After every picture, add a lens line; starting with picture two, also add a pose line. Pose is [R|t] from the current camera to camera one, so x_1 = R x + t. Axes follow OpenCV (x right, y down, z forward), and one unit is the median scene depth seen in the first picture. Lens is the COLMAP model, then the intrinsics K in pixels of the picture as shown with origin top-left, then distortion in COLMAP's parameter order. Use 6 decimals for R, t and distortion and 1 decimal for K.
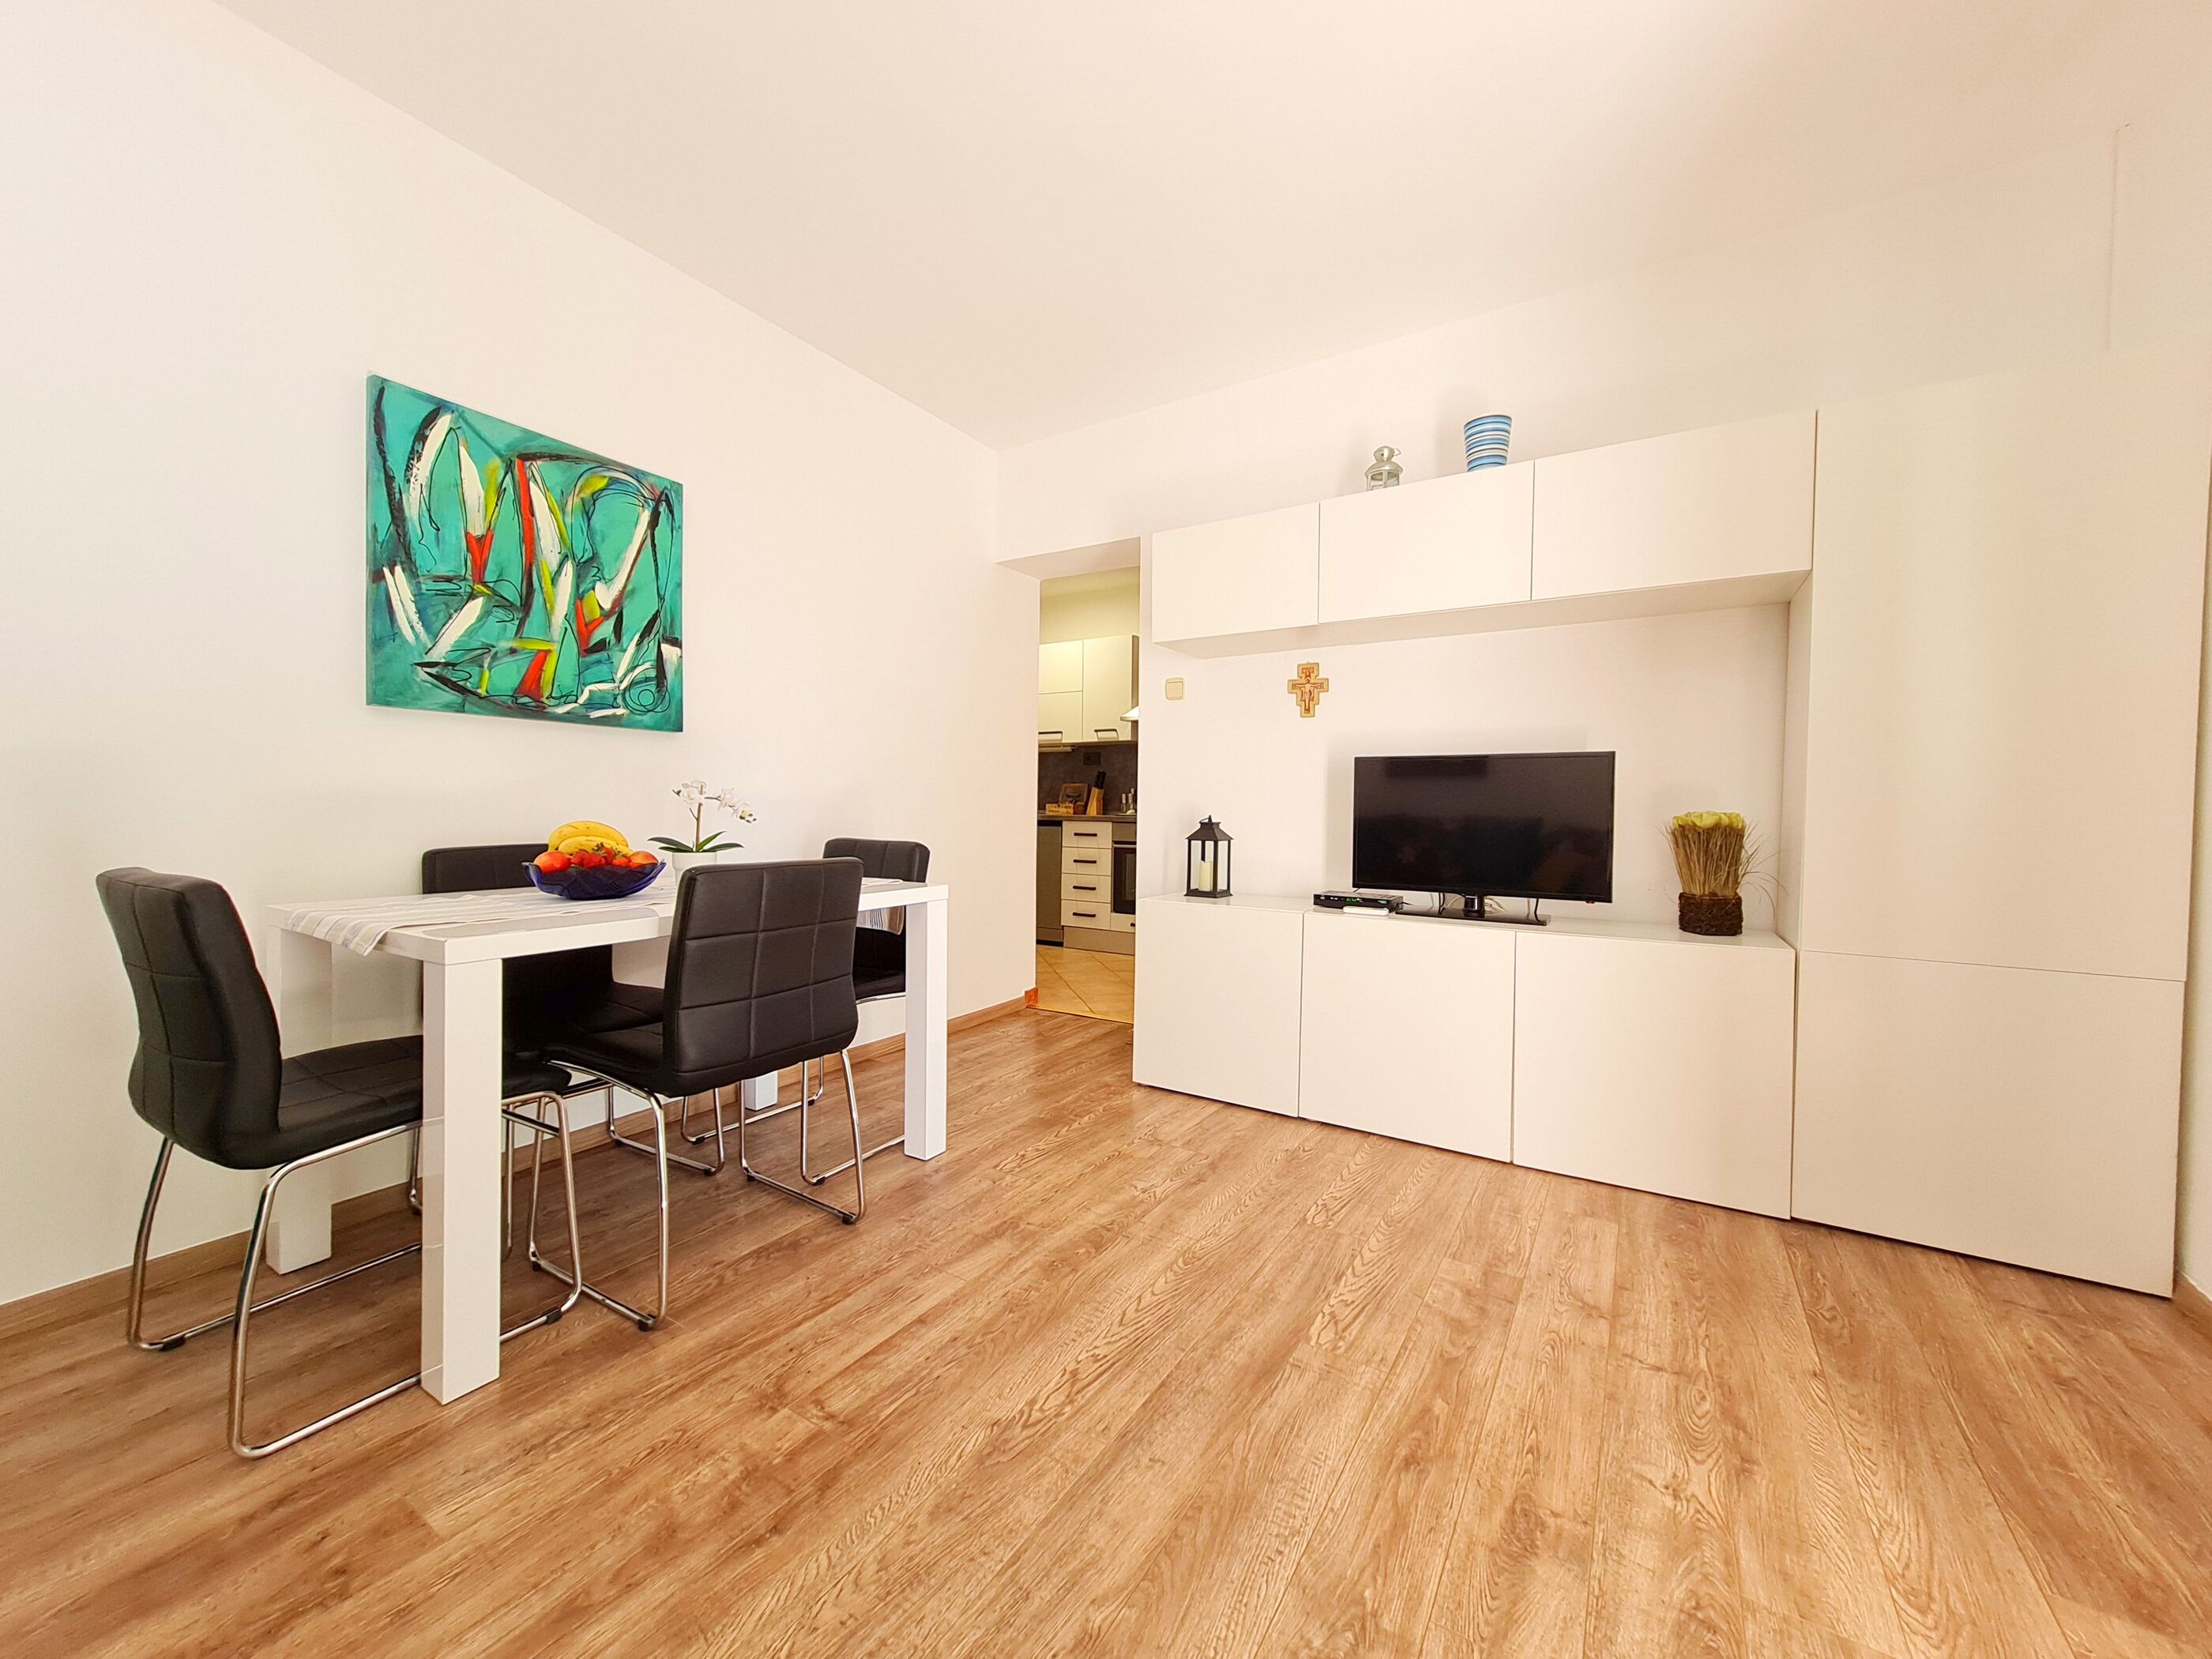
lens RADIAL K [[863.0, 0, 1106.8], [0, 863.0, 822.5], [0, 0, 1]] dist [0.004563, -0.000090]
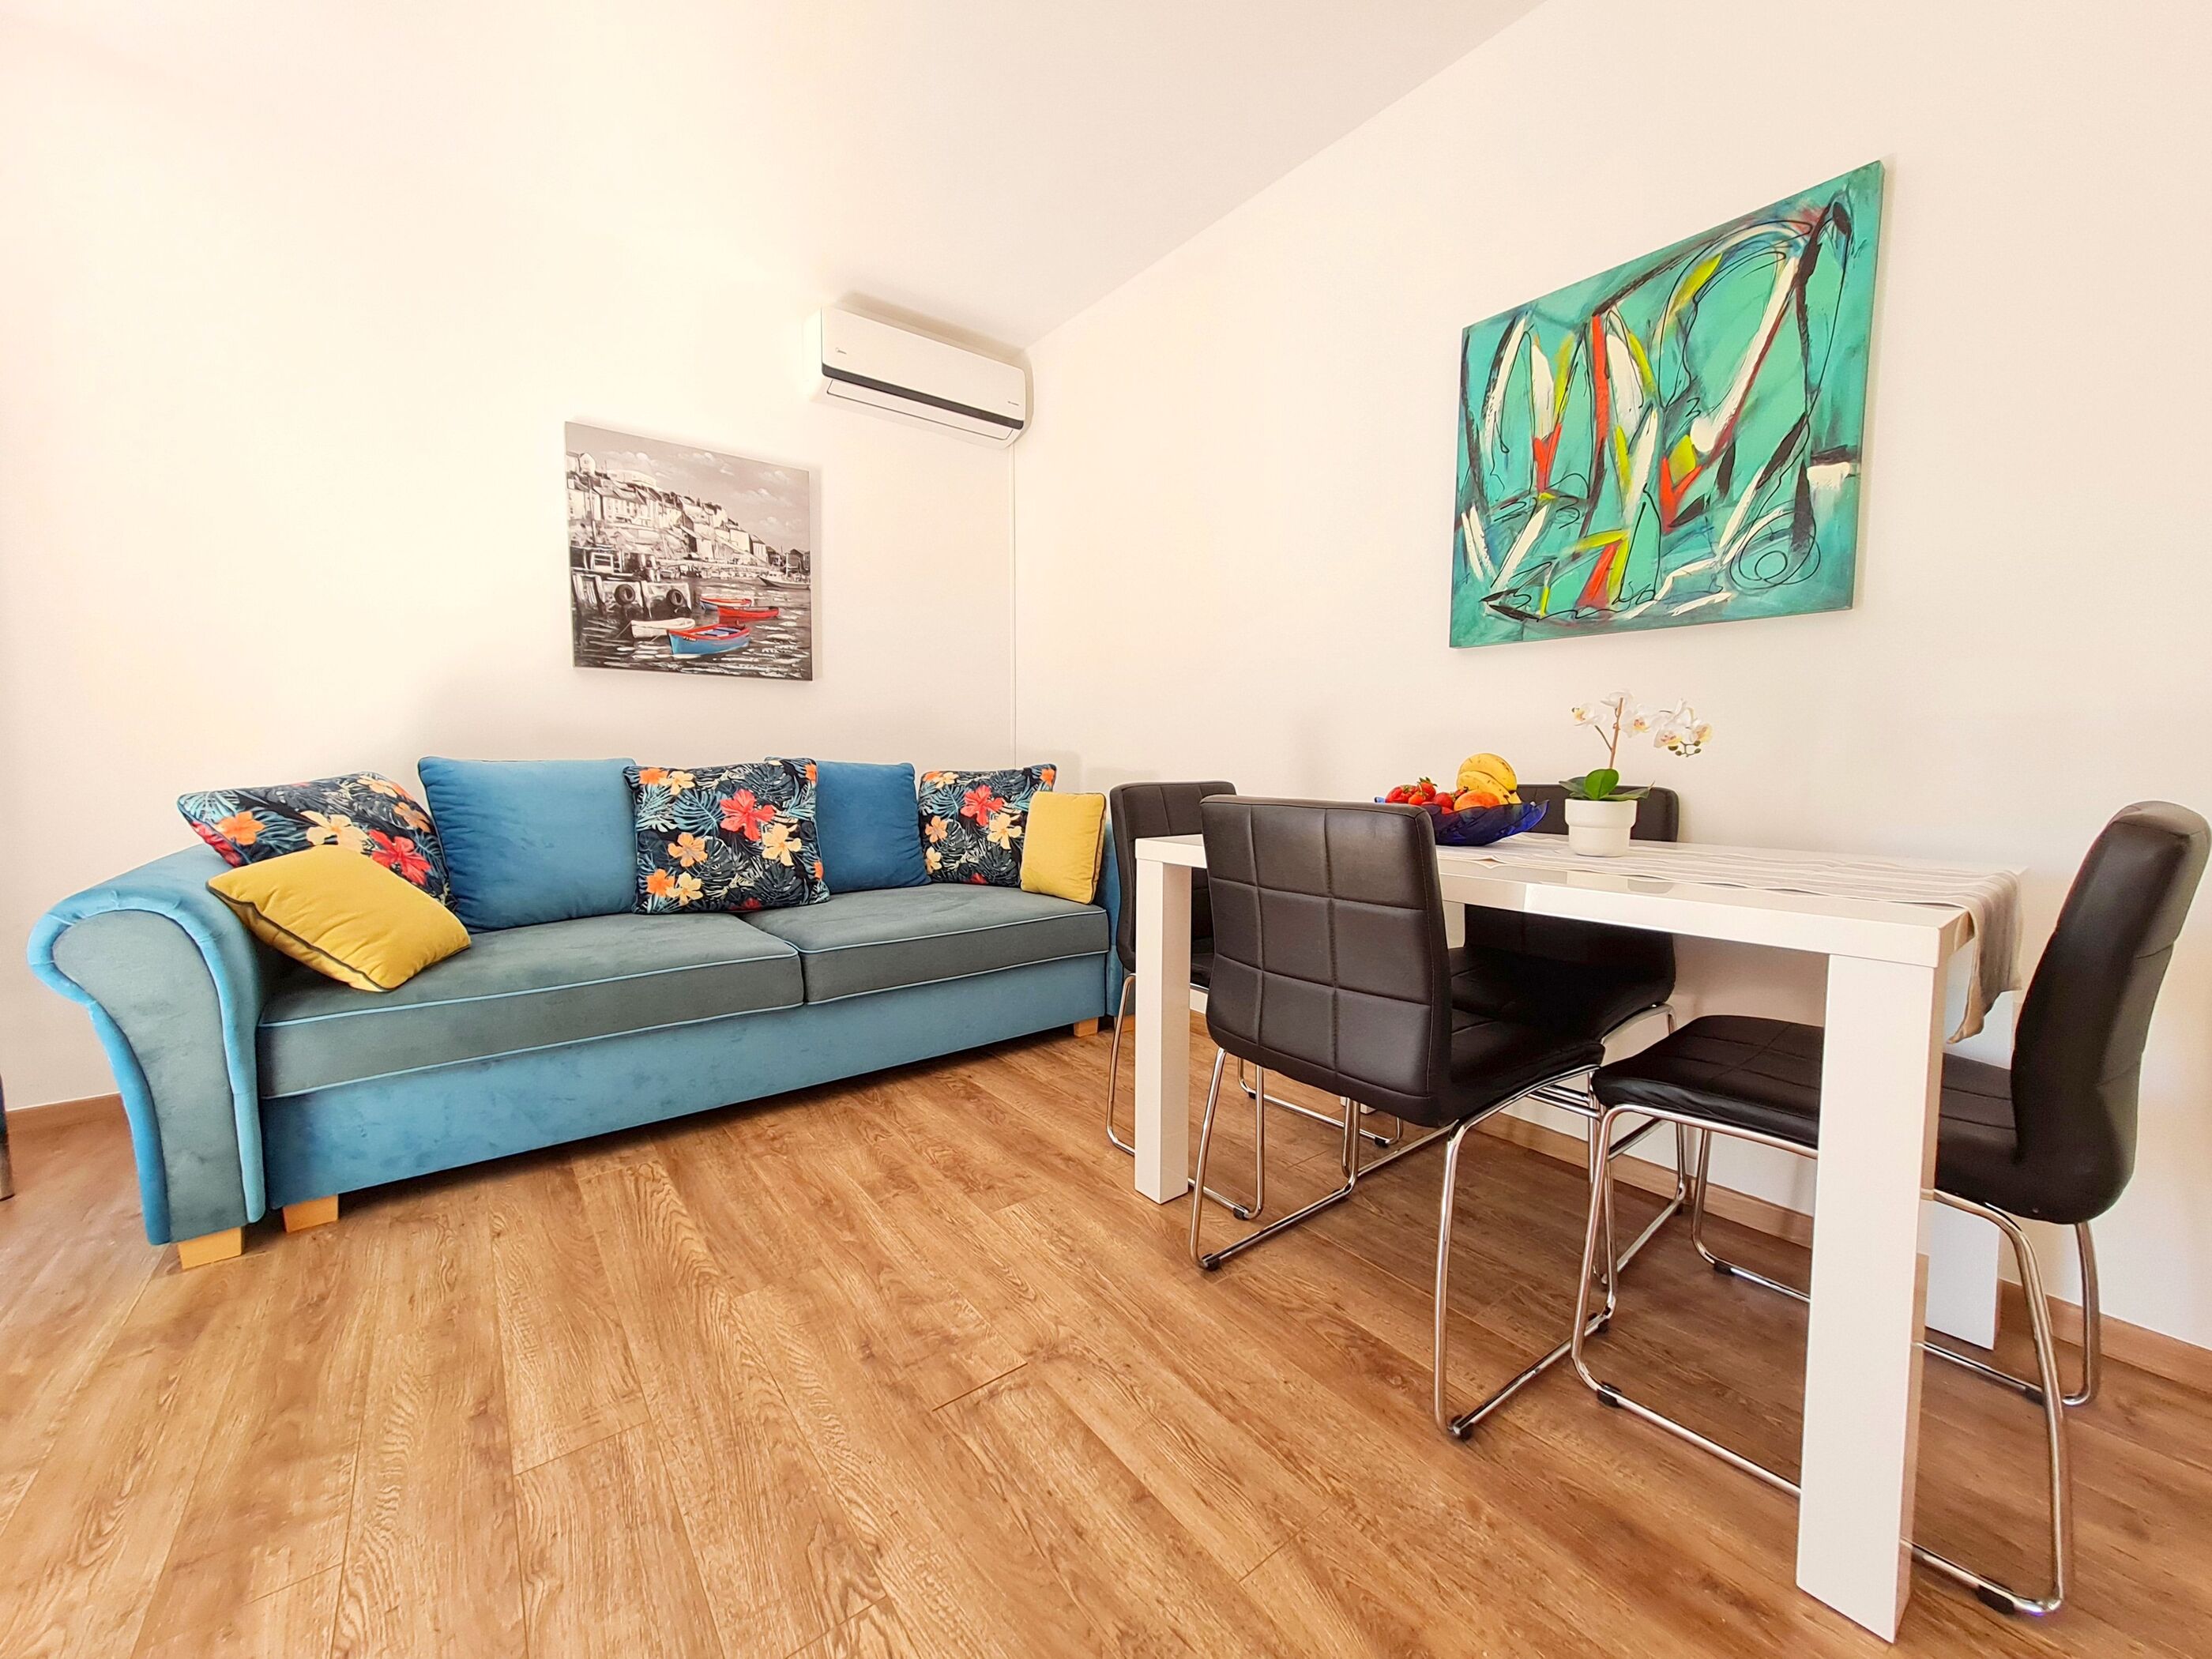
lens RADIAL K [[863.0, 0, 1109.3], [0, 863.0, 823.9], [0, 0, 1]] dist [0.004563, -0.000090]
pose [[-0.349475, 0.059572, -0.935050, 0.291333], [-0.023535, 0.997104, 0.072321, 0.013595], [0.936650, 0.047280, -0.347061, 0.904816]]
